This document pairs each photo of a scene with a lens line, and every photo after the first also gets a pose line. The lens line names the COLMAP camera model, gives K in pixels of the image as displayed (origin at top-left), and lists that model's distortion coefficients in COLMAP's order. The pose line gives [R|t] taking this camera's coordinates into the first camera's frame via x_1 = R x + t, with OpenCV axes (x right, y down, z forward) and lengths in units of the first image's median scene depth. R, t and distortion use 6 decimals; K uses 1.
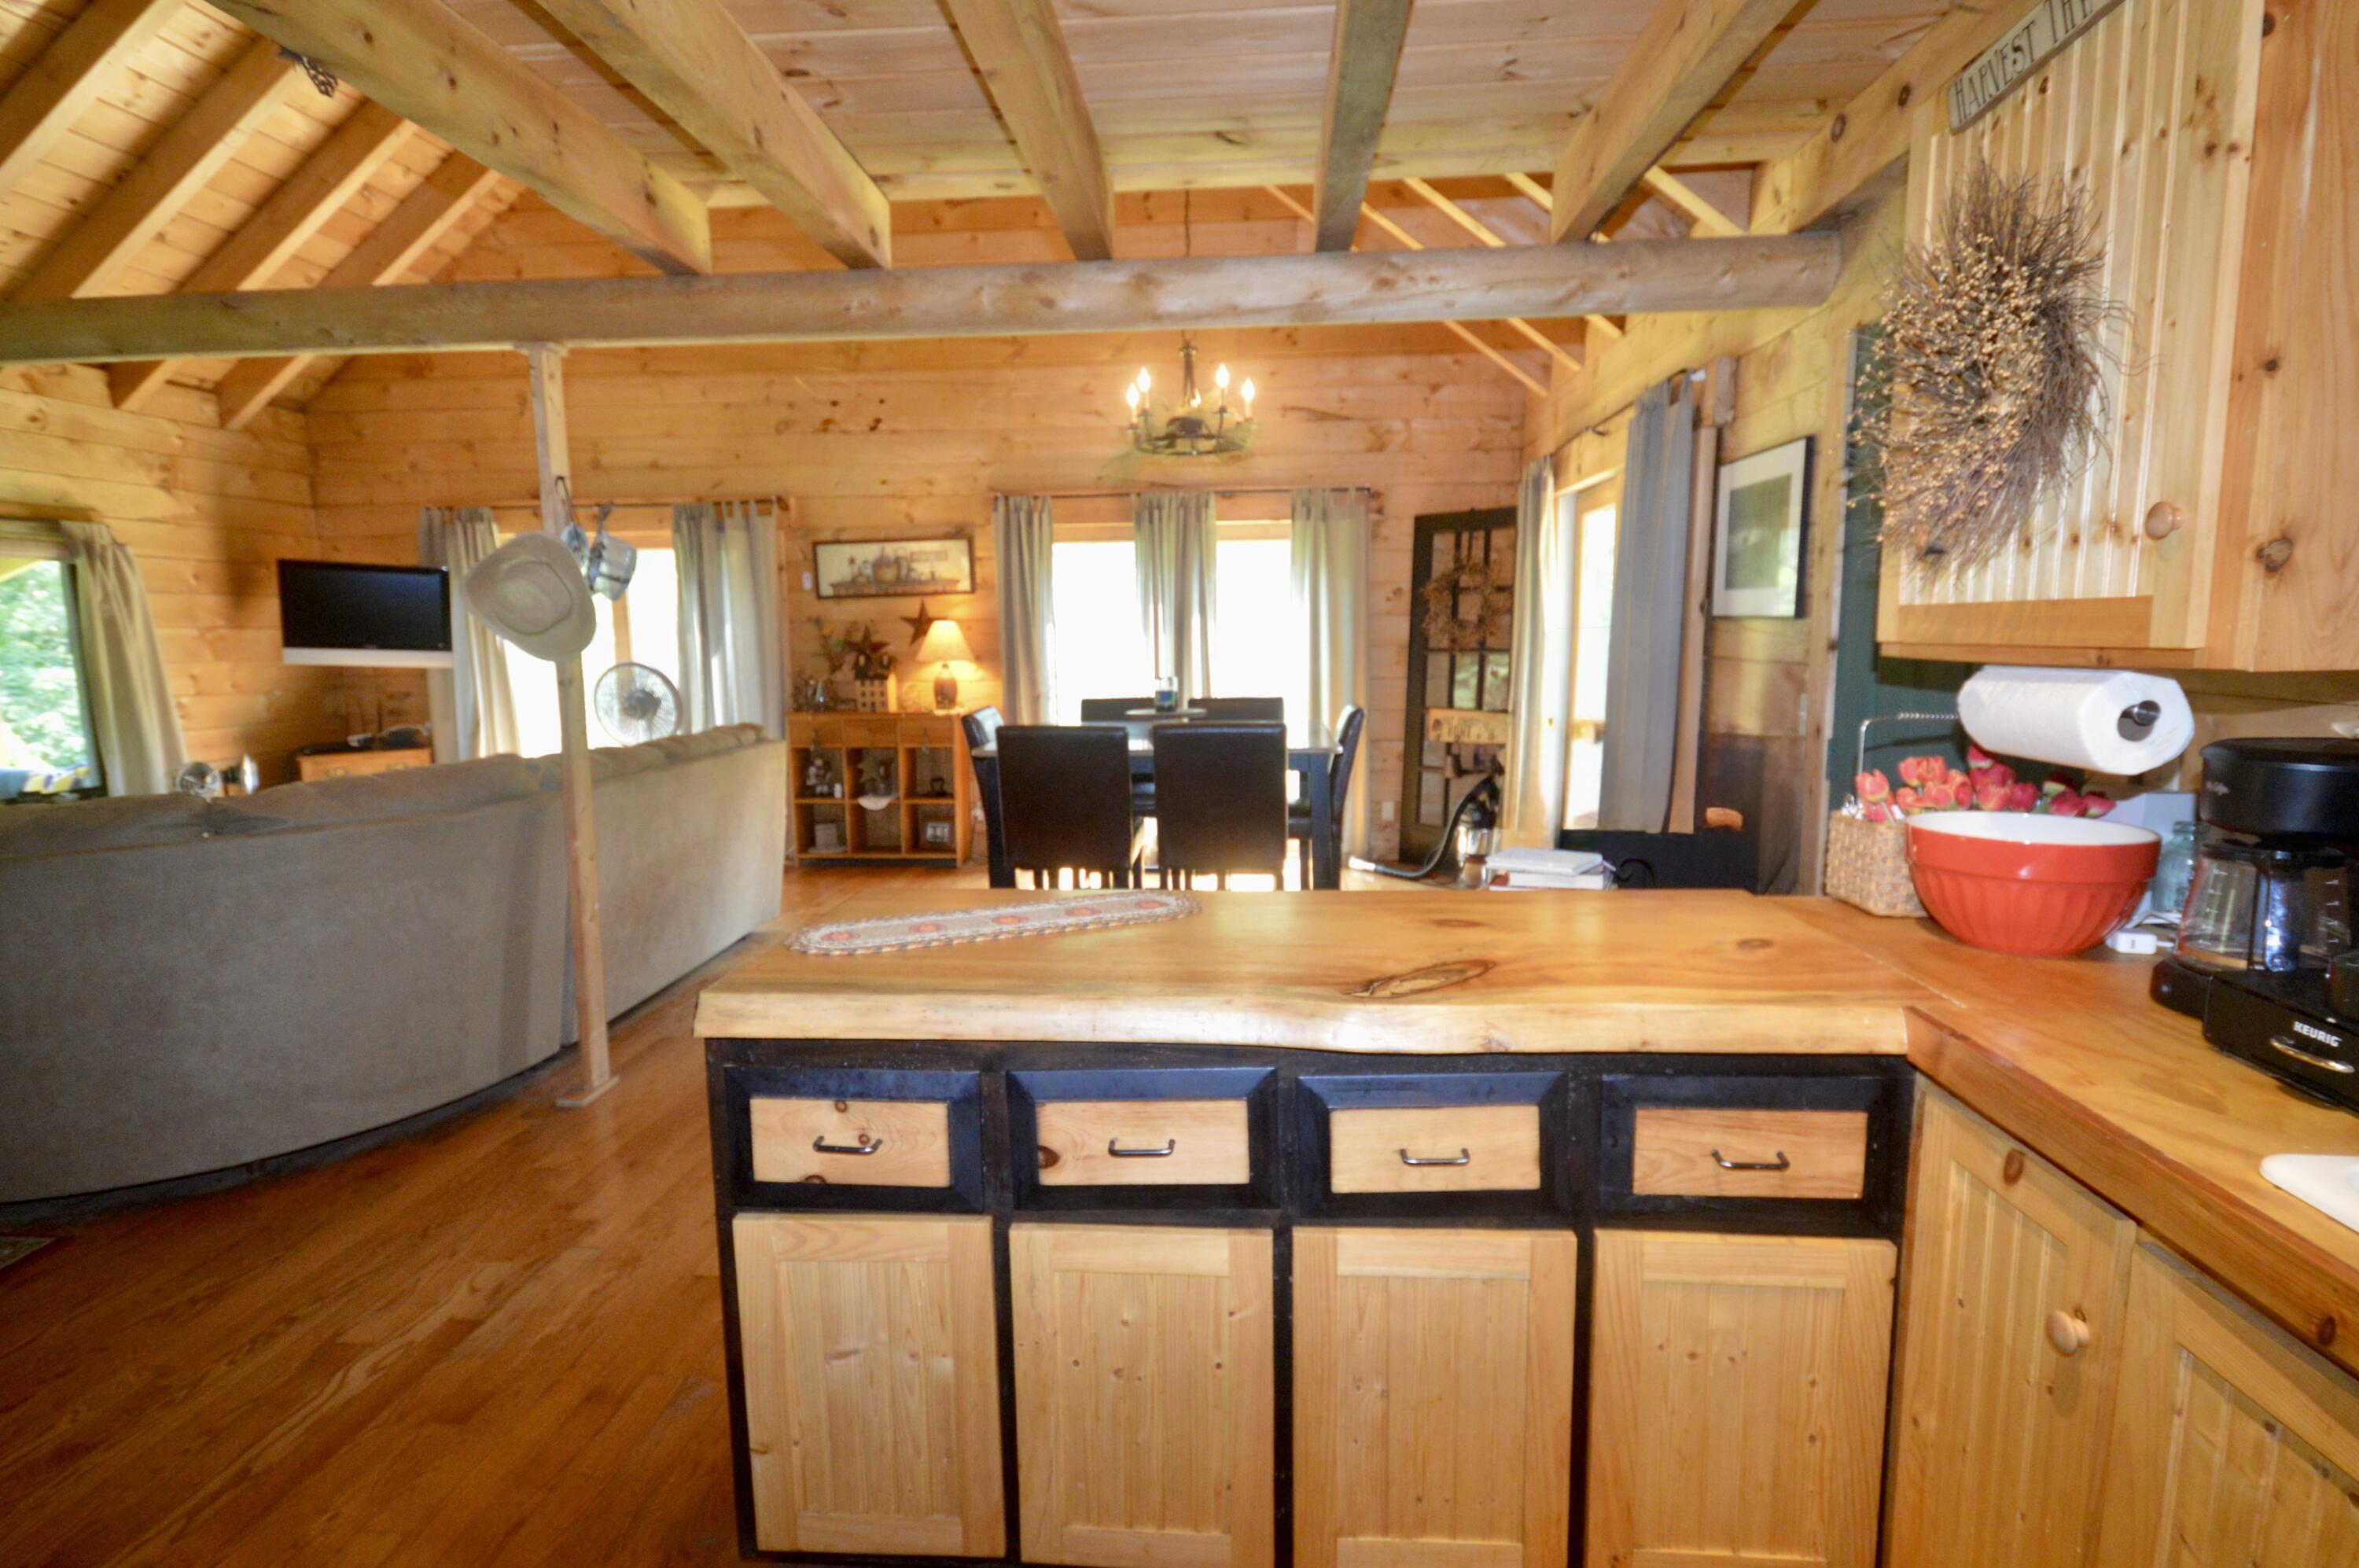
lens RADIAL K [[1179.5, 0, 1175.9], [0, 1179.5, 781.9], [0, 0, 1]] dist [0.017088, -0.002761]
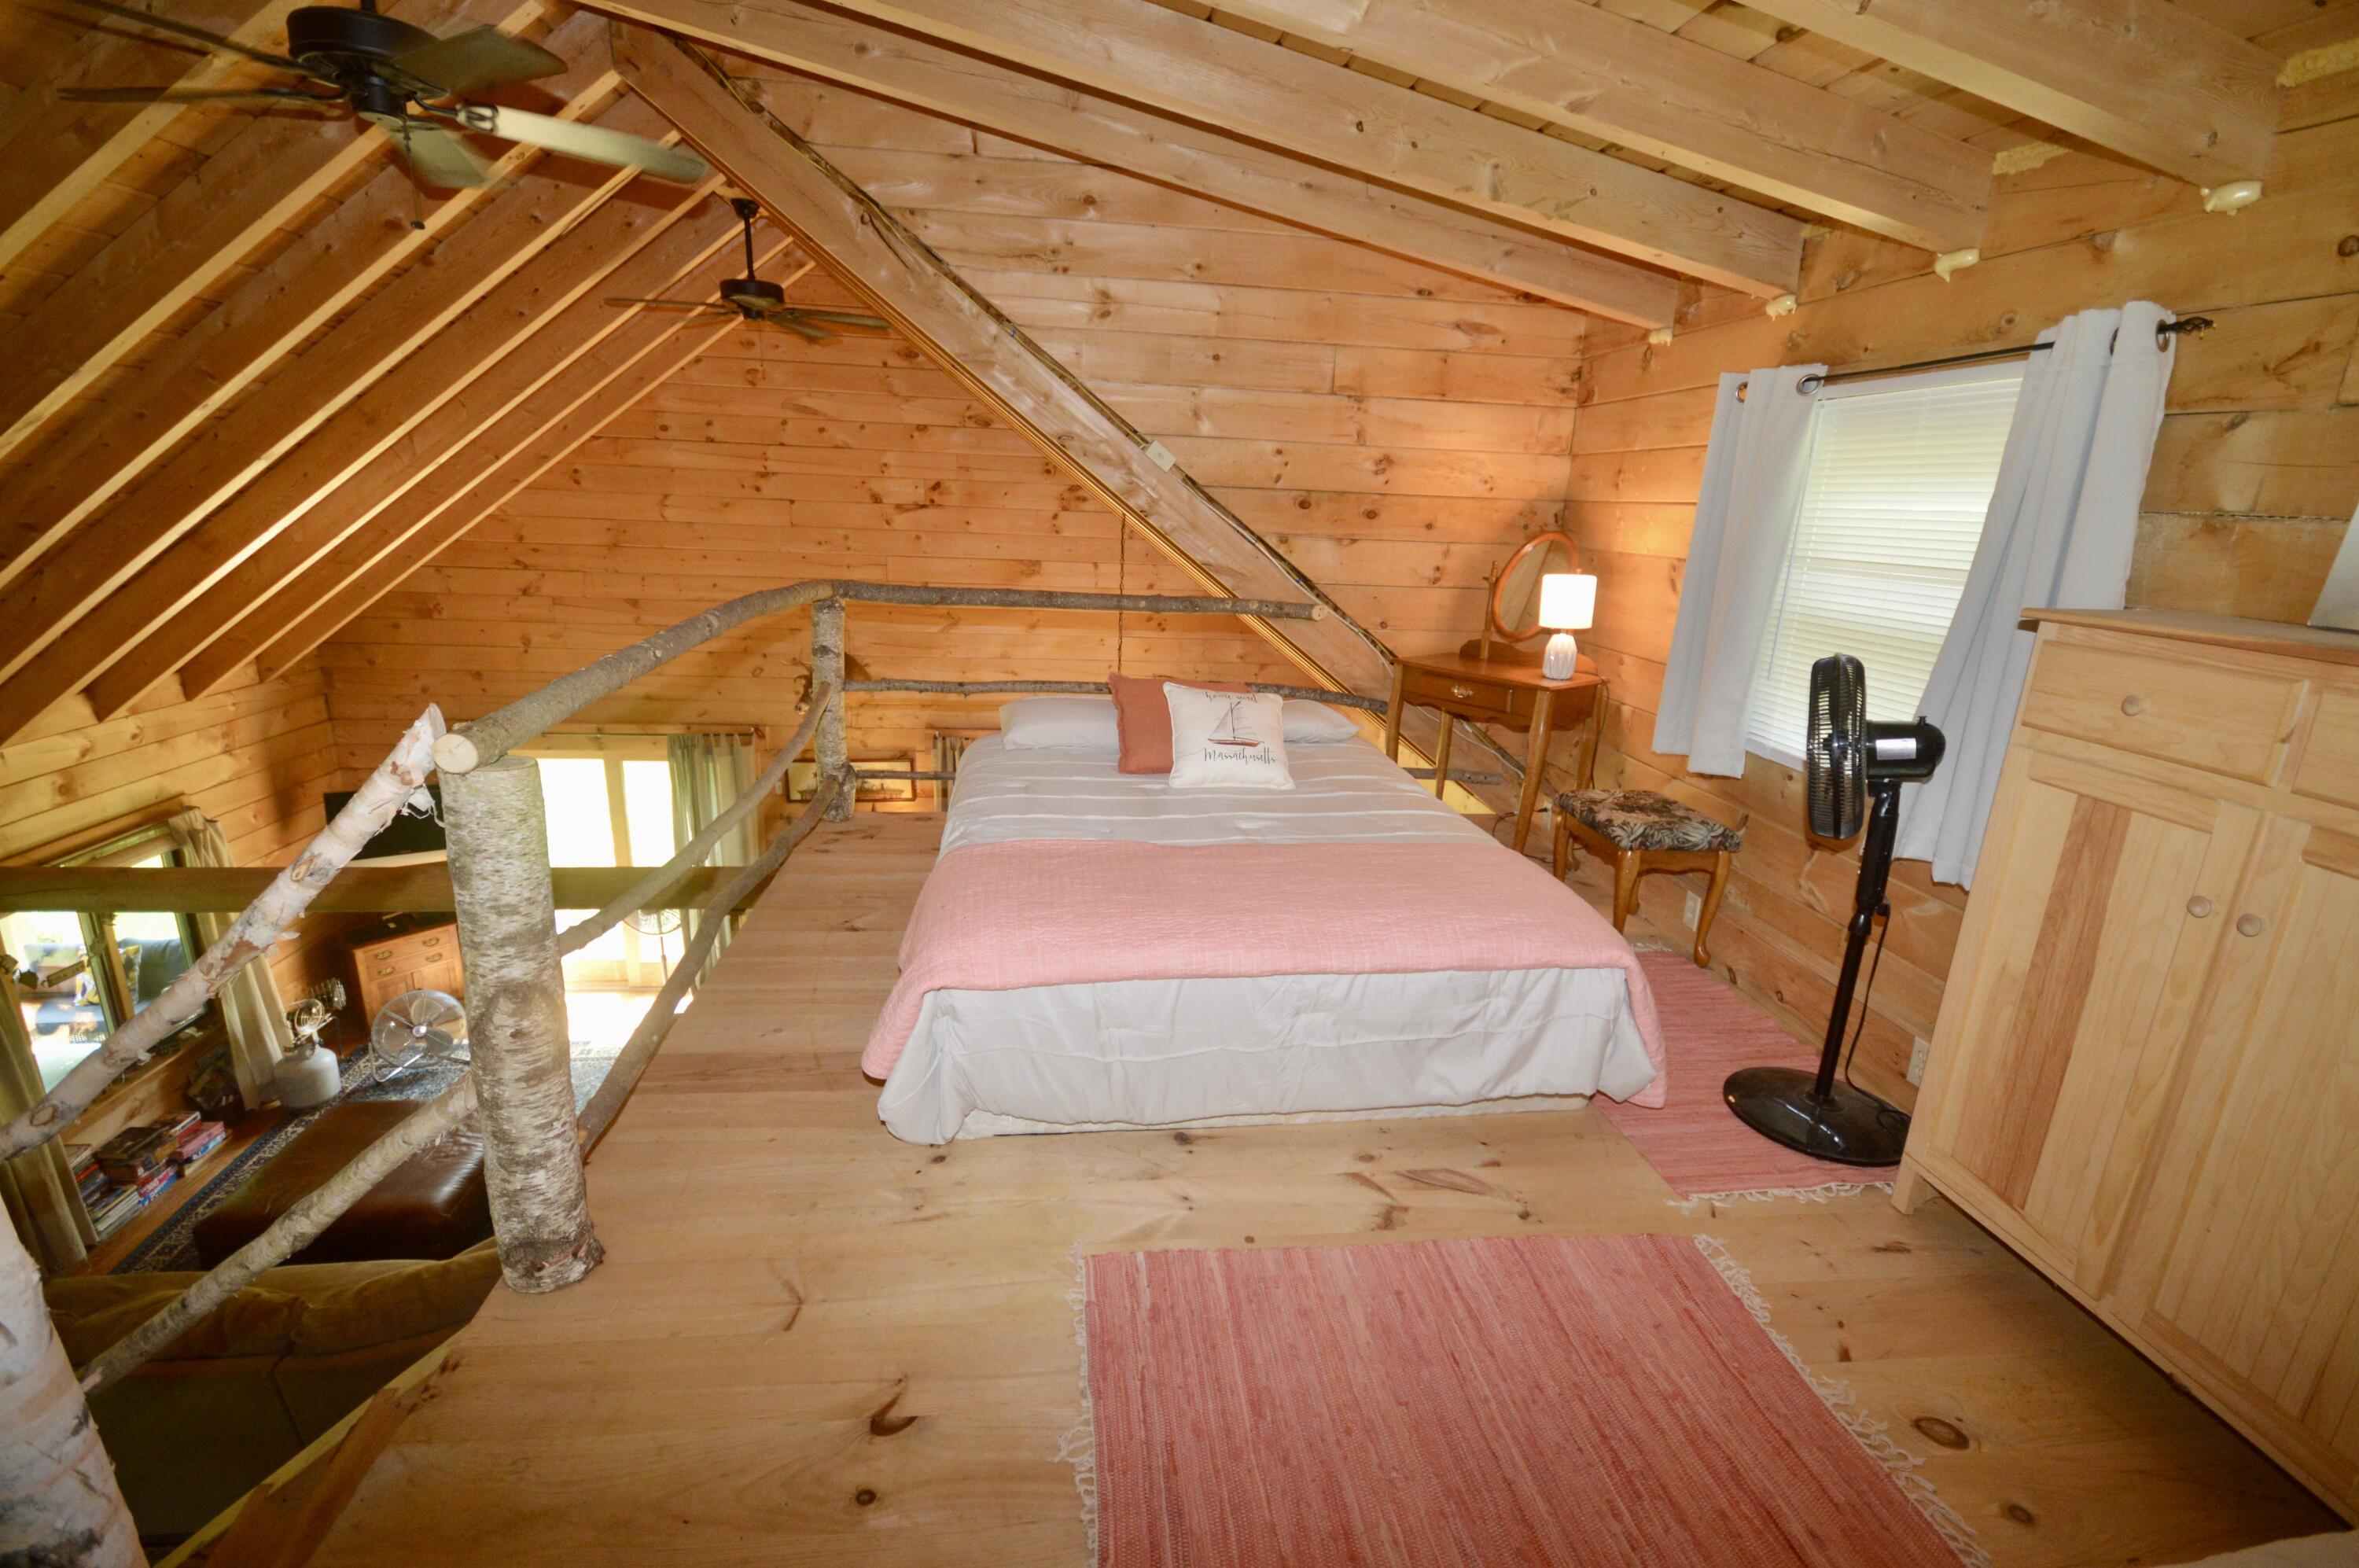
lens RADIAL K [[1053.7, 0, 1192.4], [0, 1053.7, 789.6], [0, 0, 1]] dist [0.007250, -0.004092]
pose [[0.978584, 0.001774, 0.205839, -0.113560], [-0.029996, 0.990518, 0.134068, -0.346197], [-0.203650, -0.137371, 0.969359, -0.200930]]
